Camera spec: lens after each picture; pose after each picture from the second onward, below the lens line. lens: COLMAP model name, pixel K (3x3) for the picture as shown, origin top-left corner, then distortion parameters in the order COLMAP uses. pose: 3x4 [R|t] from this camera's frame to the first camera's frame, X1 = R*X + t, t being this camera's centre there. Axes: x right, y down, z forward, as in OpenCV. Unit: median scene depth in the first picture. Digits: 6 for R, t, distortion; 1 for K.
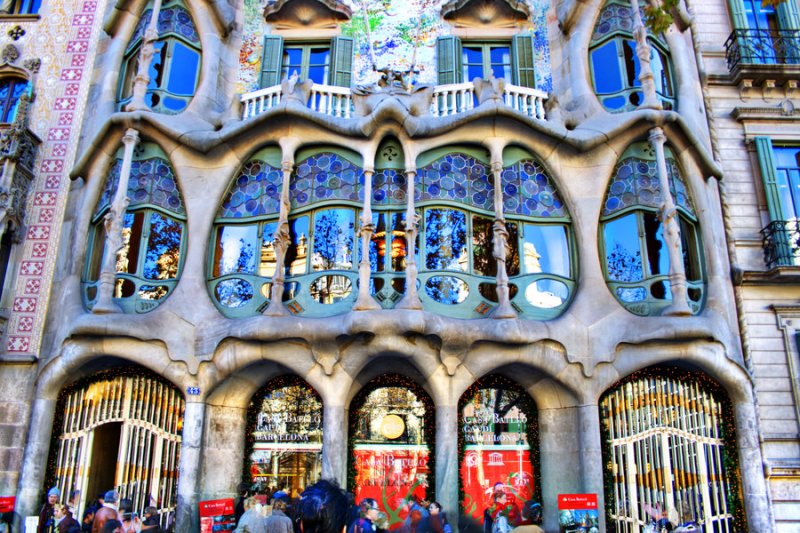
lens RADIAL K [[616.4, 0, 400.4], [0, 616.4, 255.9], [0, 0, 1]] dist [-0.126056, 0.078796]
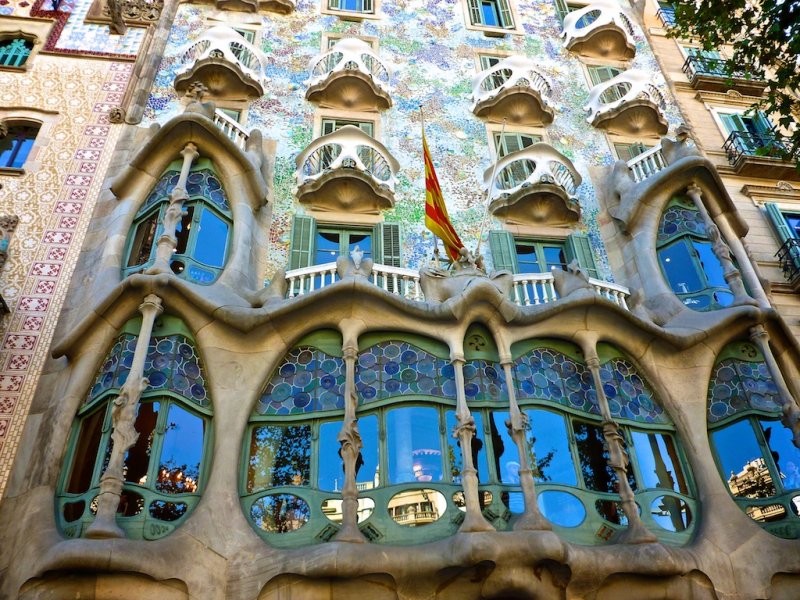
lens RADIAL K [[636.0, 0, 400.1], [0, 636.0, 314.2], [0, 0, 1]] dist [-0.074834, 0.034351]
pose [[0.988095, 0.051128, 0.145101, -0.242358], [-0.005122, 0.953570, -0.301128, 0.057043], [-0.153760, 0.296800, 0.942480, 0.177962]]
